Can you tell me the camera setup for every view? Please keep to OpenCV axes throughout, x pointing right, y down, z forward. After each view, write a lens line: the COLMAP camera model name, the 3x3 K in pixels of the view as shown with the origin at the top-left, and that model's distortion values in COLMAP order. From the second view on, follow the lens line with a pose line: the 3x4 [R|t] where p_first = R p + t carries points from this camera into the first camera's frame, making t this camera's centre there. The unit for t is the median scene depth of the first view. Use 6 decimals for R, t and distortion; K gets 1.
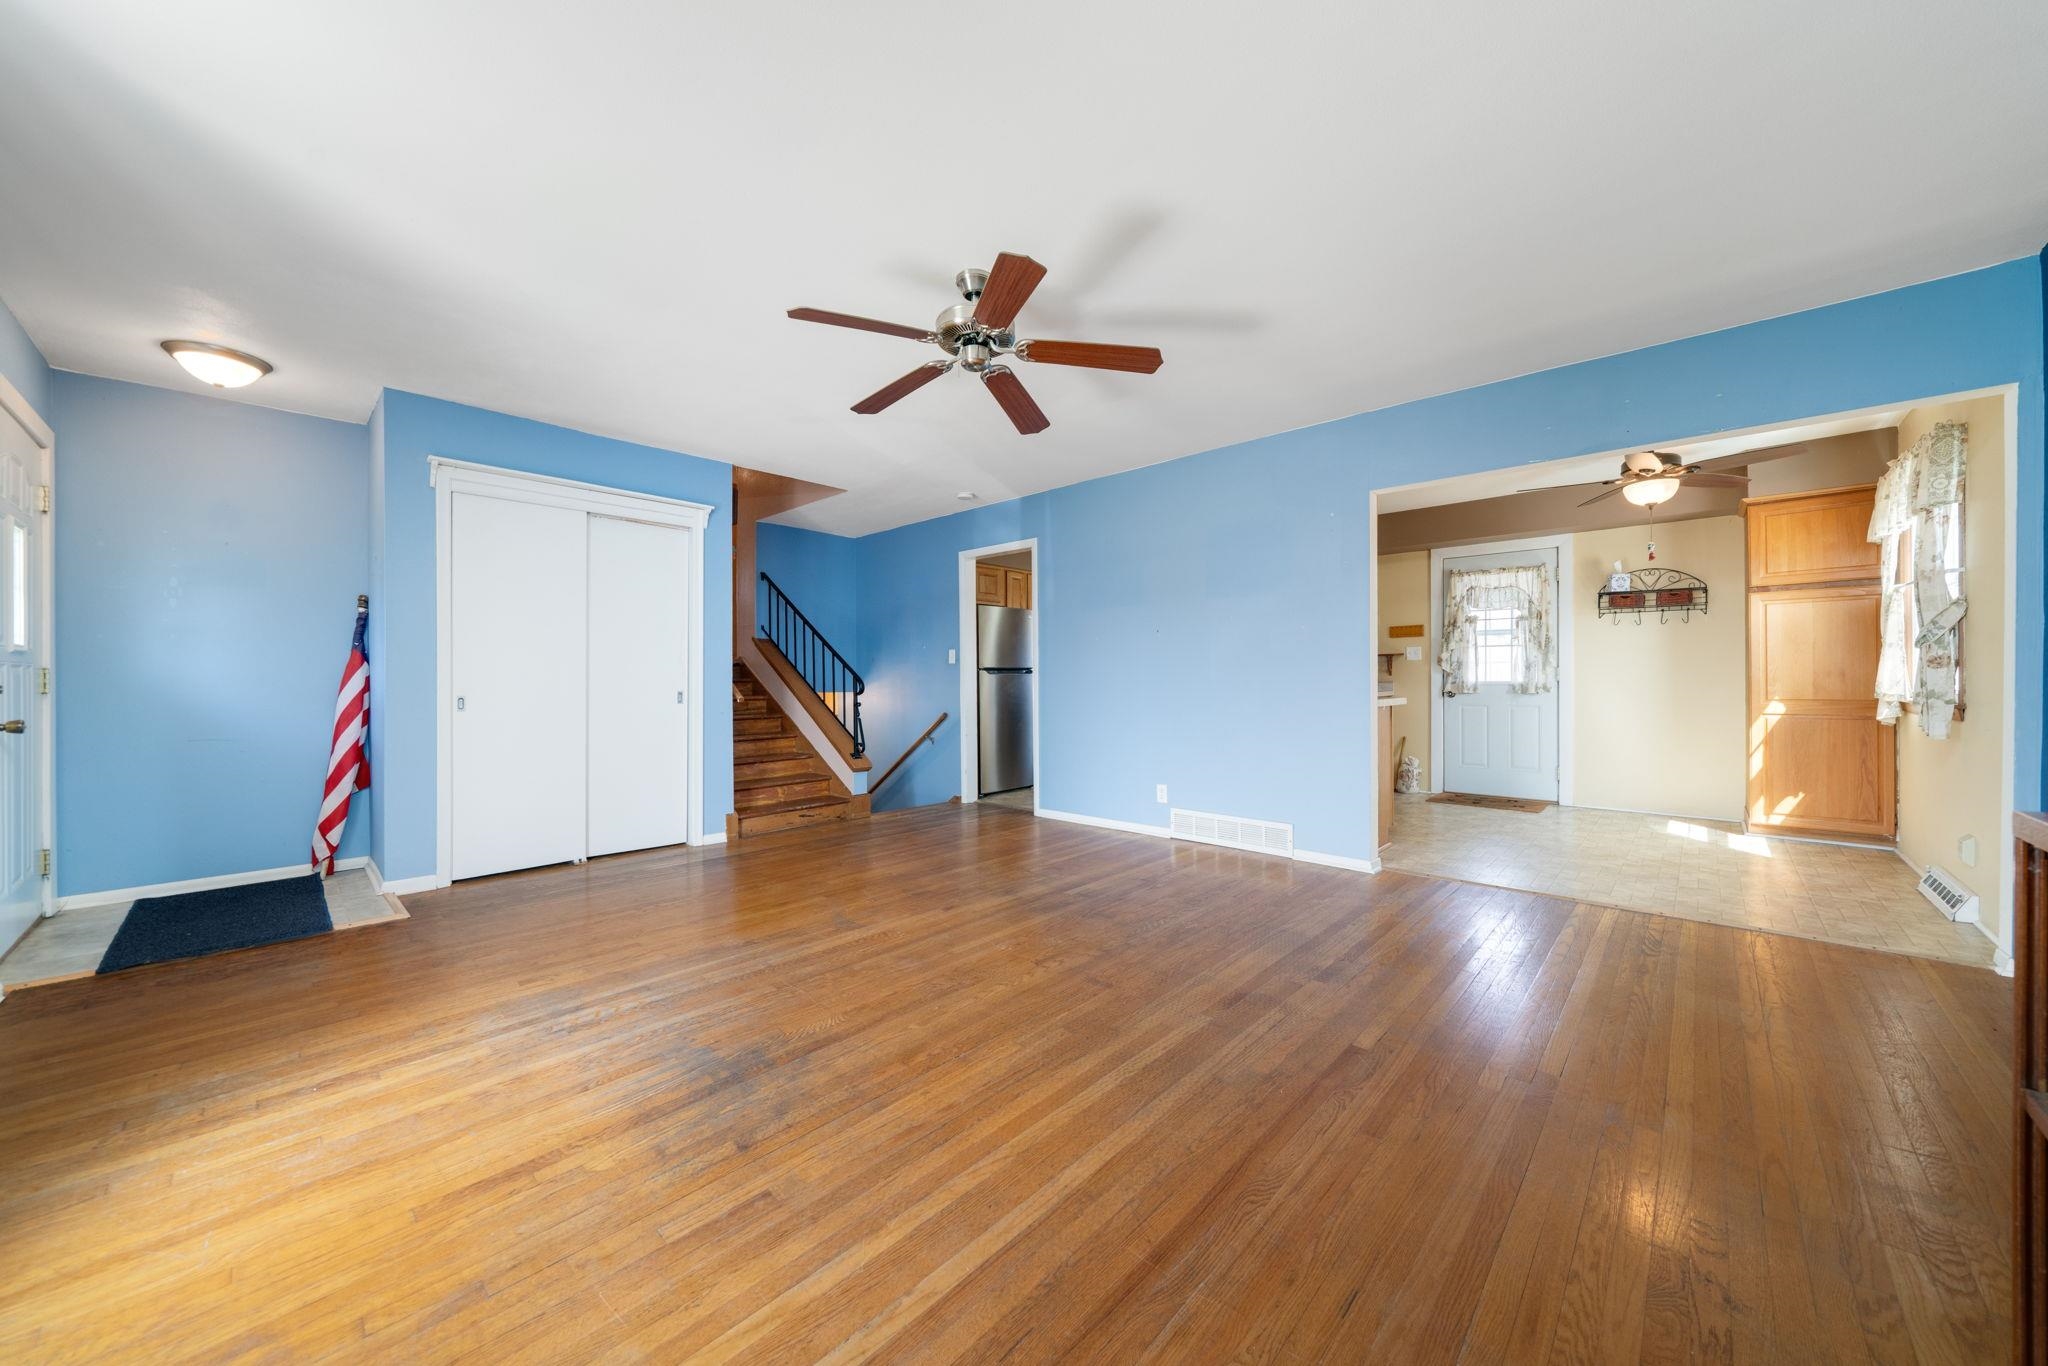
lens RADIAL K [[722.2, 0, 1033.0], [0, 722.2, 678.7], [0, 0, 1]] dist [-0.002671, 0.000032]
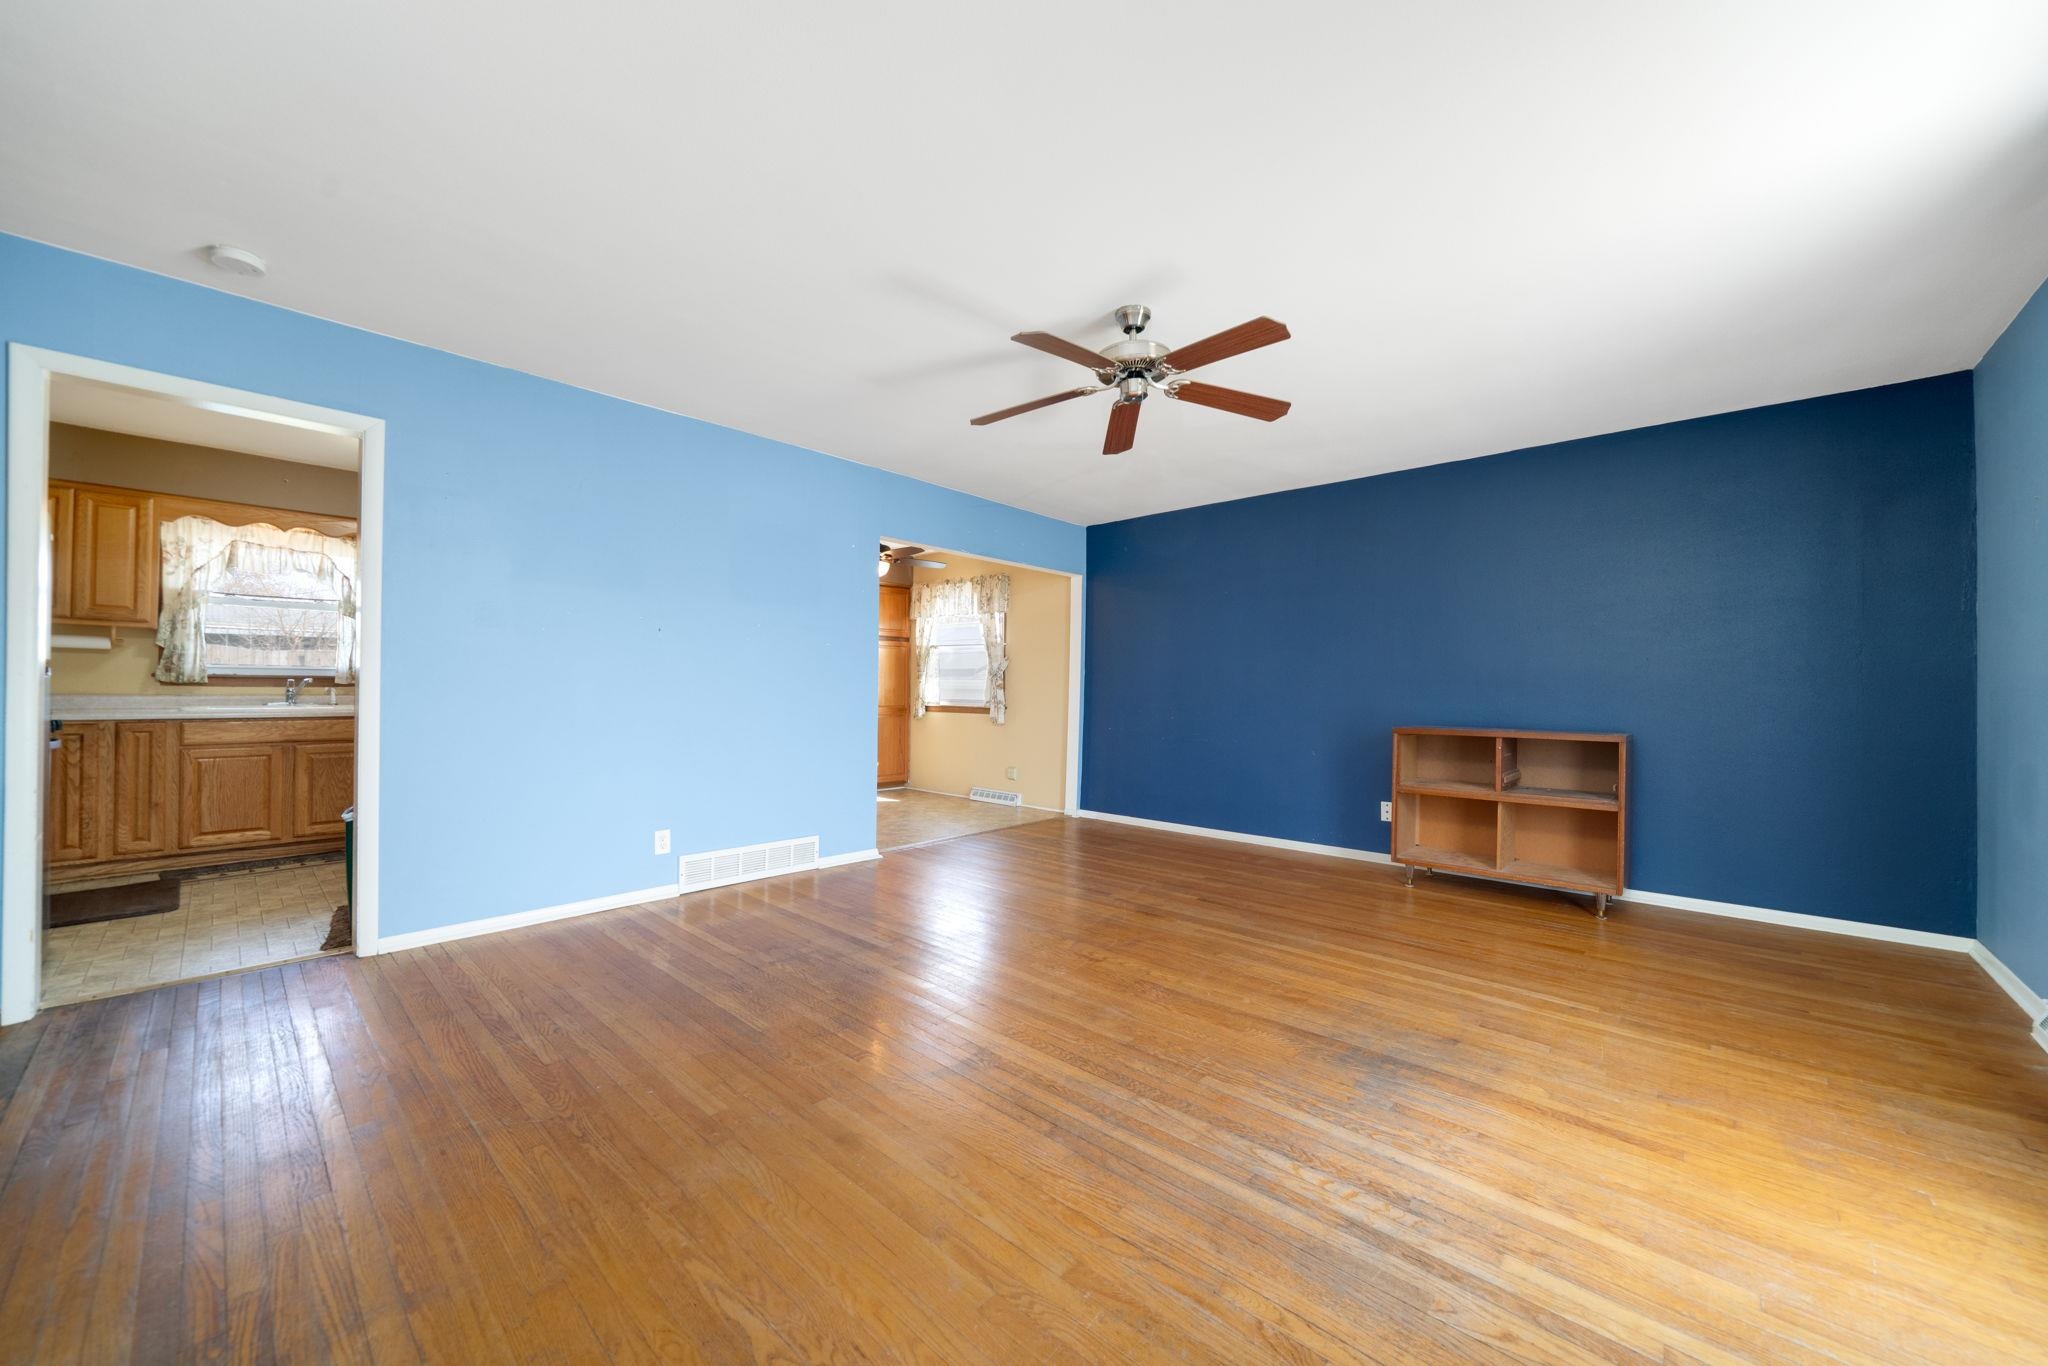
lens RADIAL K [[750.6, 0, 1024.0], [0, 750.6, 688.8], [0, 0, 1]] dist [-0.001408, 0.000006]
pose [[-0.008143, 0.005998, 0.999949, -0.976106], [-0.007643, 0.999952, -0.006060, -0.003499], [-0.999938, -0.007692, -0.008097, 0.981895]]
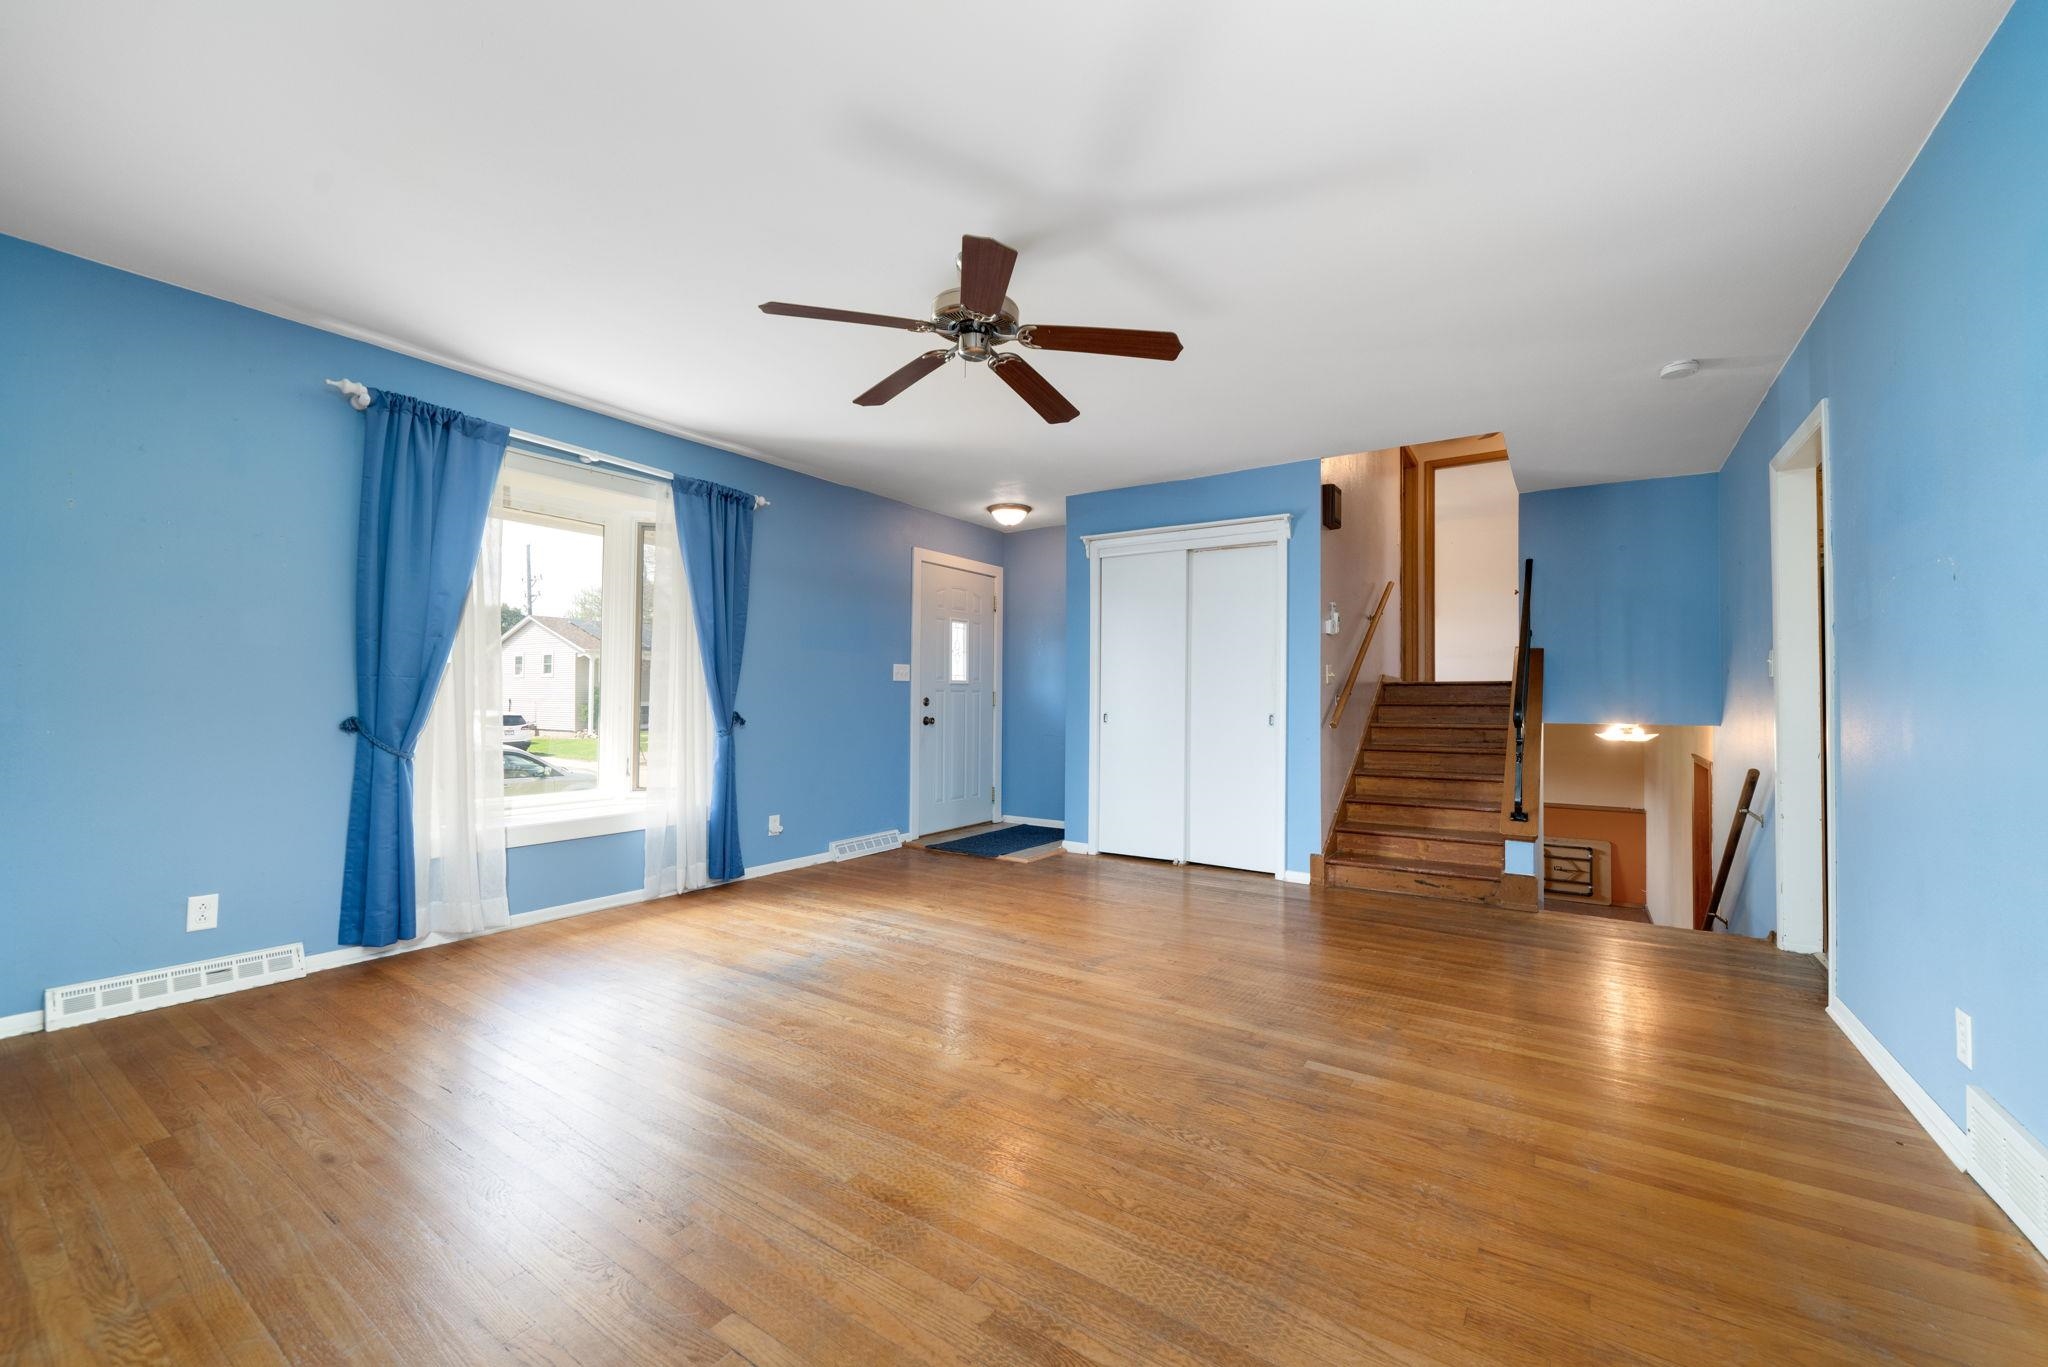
lens RADIAL K [[806.8, 0, 1024.0], [0, 806.8, 683.5], [0, 0, 1]] dist [0.001292, 0.000165]
pose [[0.157000, -0.013940, -0.987500, 0.781111], [-0.007151, 0.999858, -0.015251, -0.005739], [0.987573, 0.009456, 0.156878, 0.765871]]
